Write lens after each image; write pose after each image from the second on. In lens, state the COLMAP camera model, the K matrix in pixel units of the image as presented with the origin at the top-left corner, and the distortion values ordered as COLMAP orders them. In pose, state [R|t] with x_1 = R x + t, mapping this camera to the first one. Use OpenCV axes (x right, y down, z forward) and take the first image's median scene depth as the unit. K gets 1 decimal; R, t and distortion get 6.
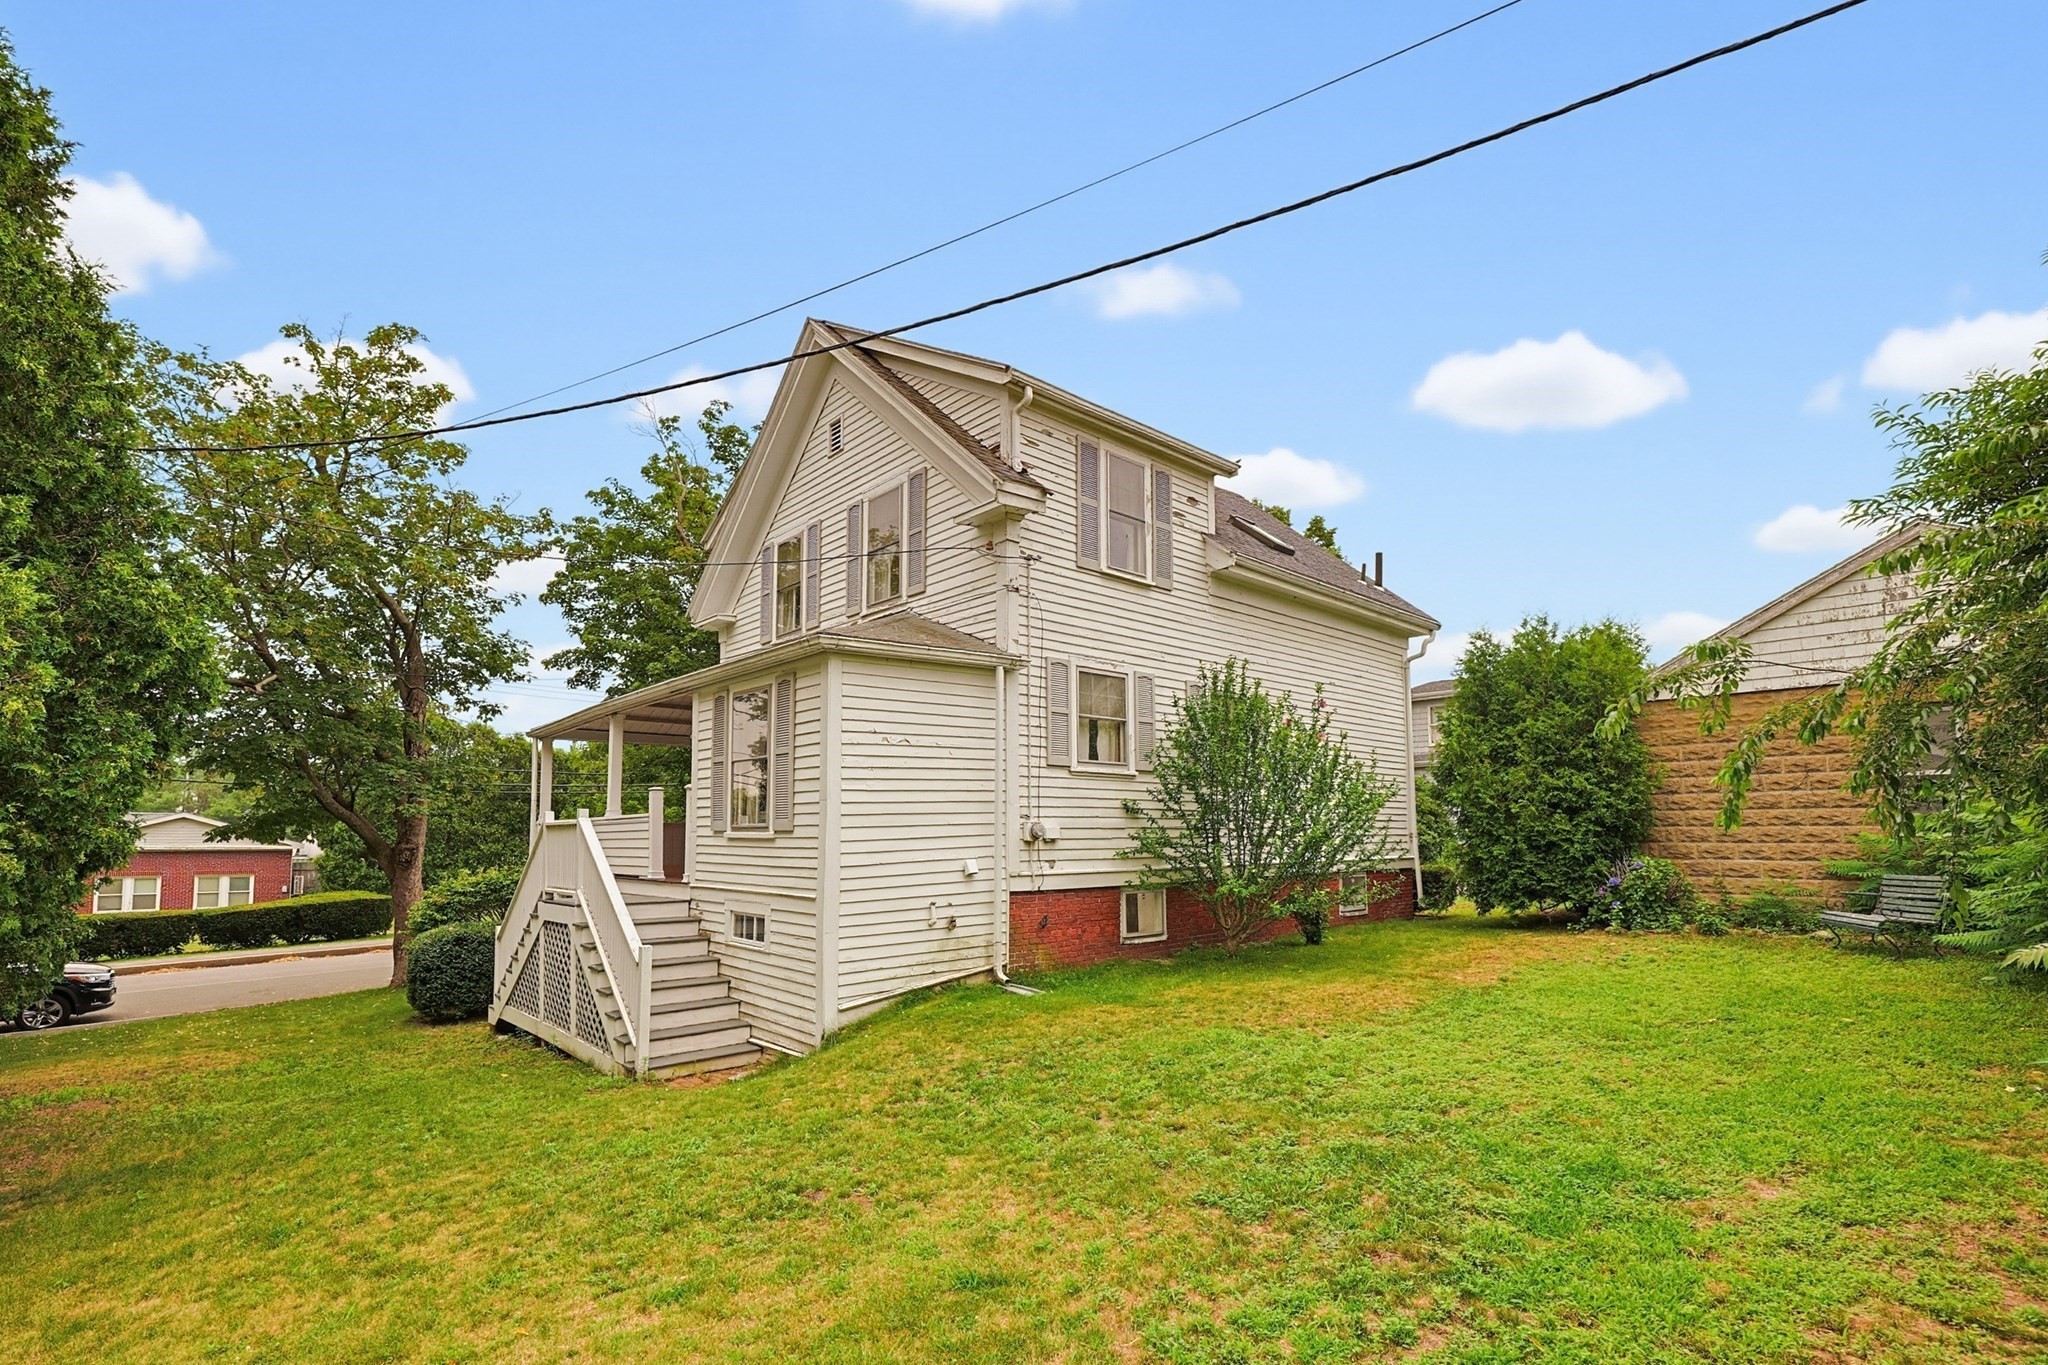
lens RADIAL K [[867.3, 0, 1035.3], [0, 867.3, 681.4], [0, 0, 1]] dist [-0.002289, 0.000093]
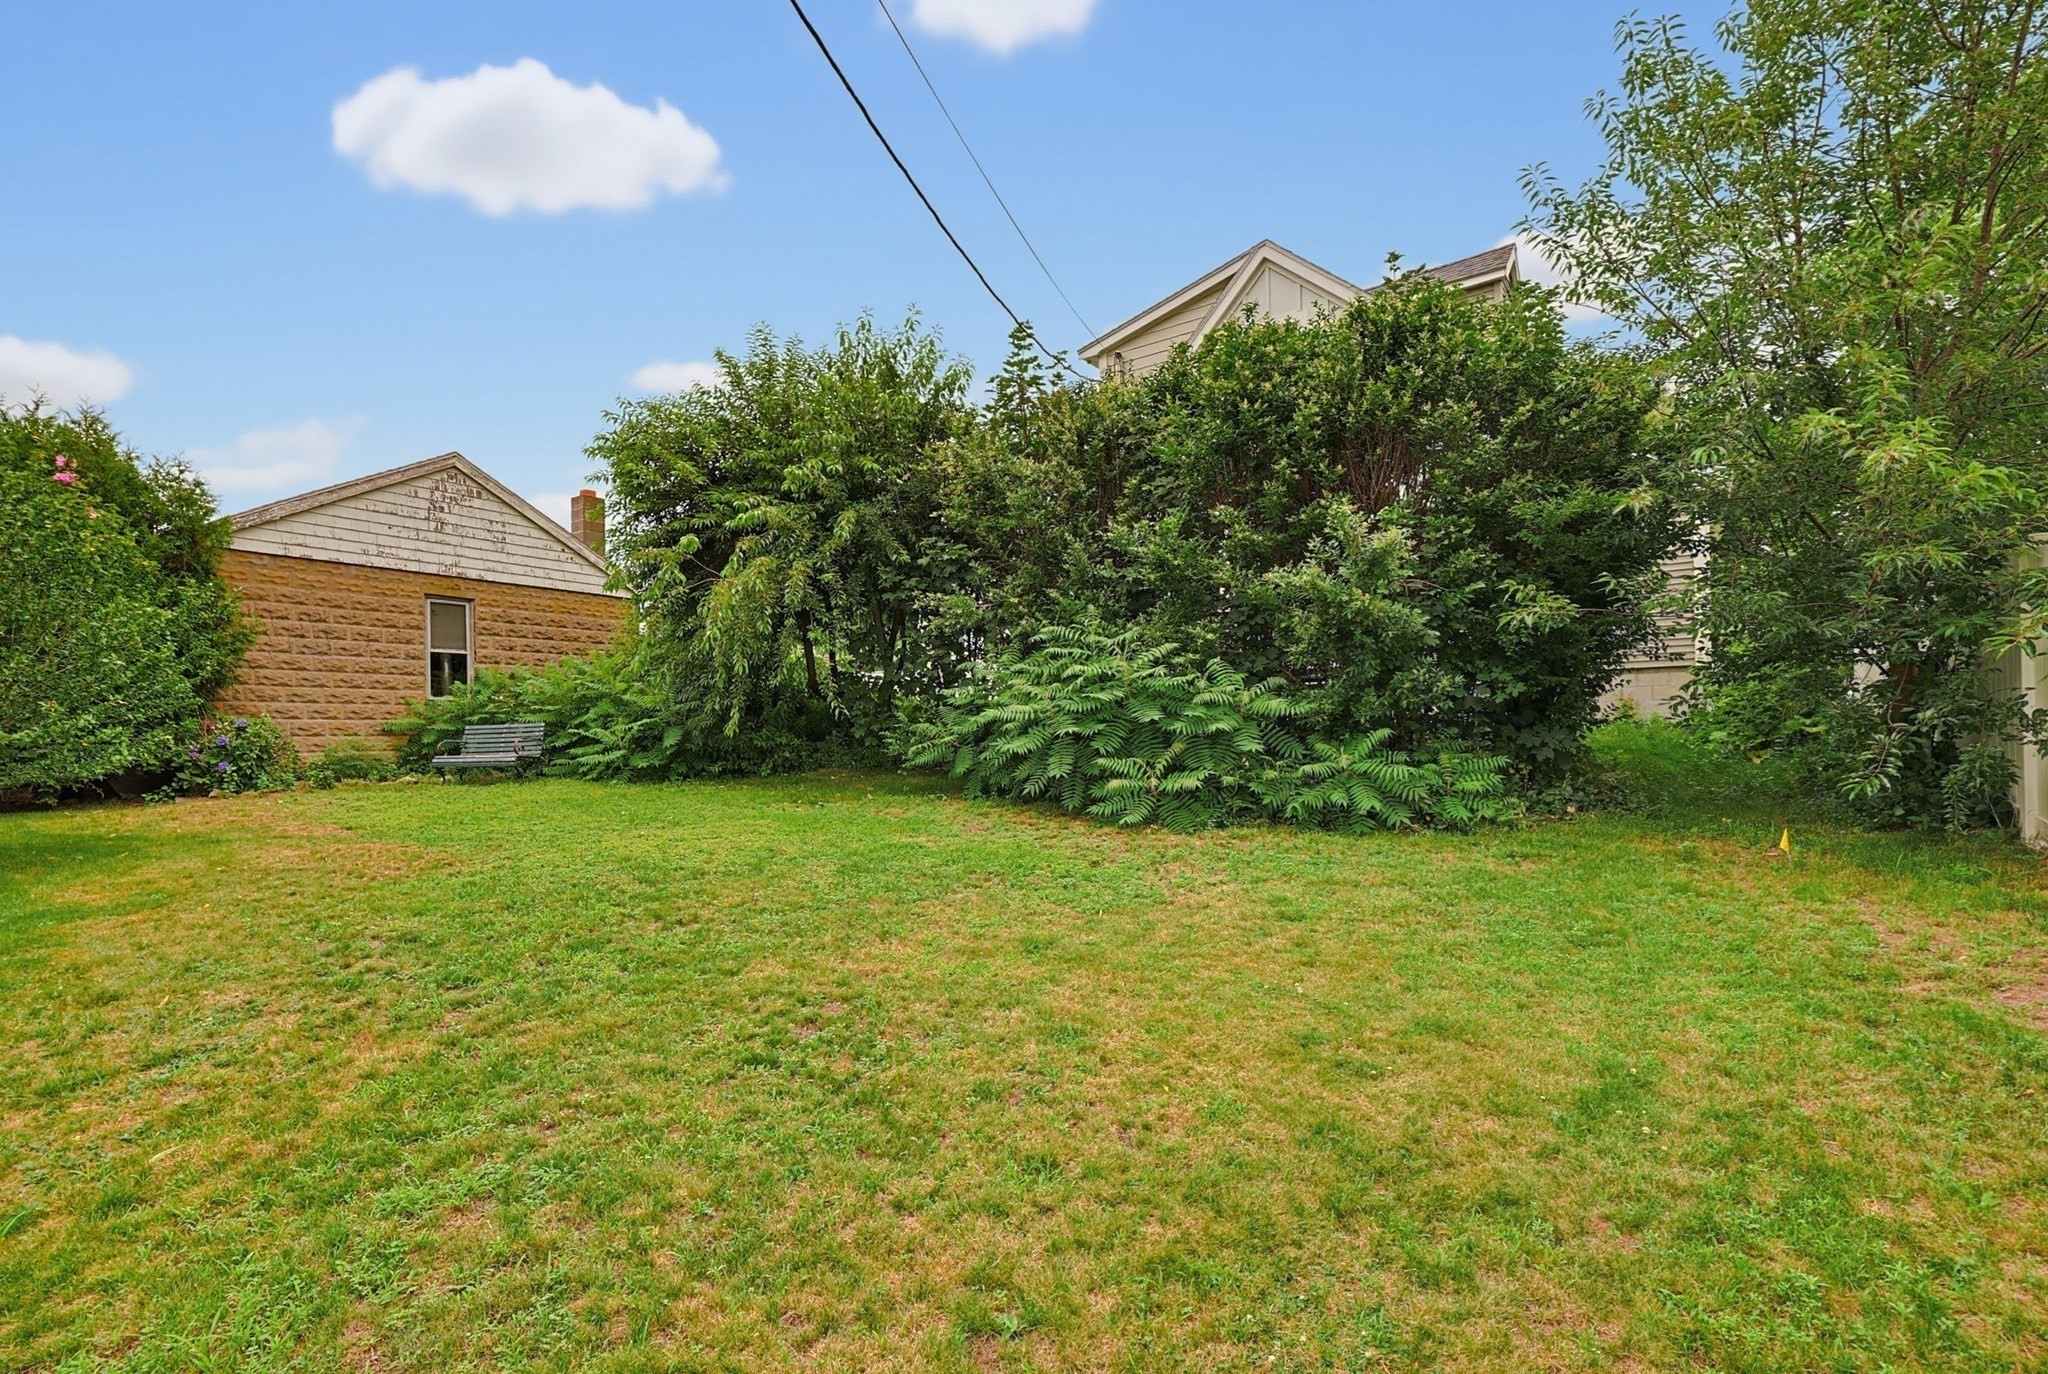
lens RADIAL K [[867.3, 0, 1035.3], [0, 867.3, 685.9], [0, 0, 1]] dist [-0.002289, 0.000093]
pose [[-0.195563, 0.057221, 0.979020, -0.367435], [-0.145986, 0.985475, -0.086759, 0.138072], [-0.969765, -0.159890, -0.184369, 0.387128]]
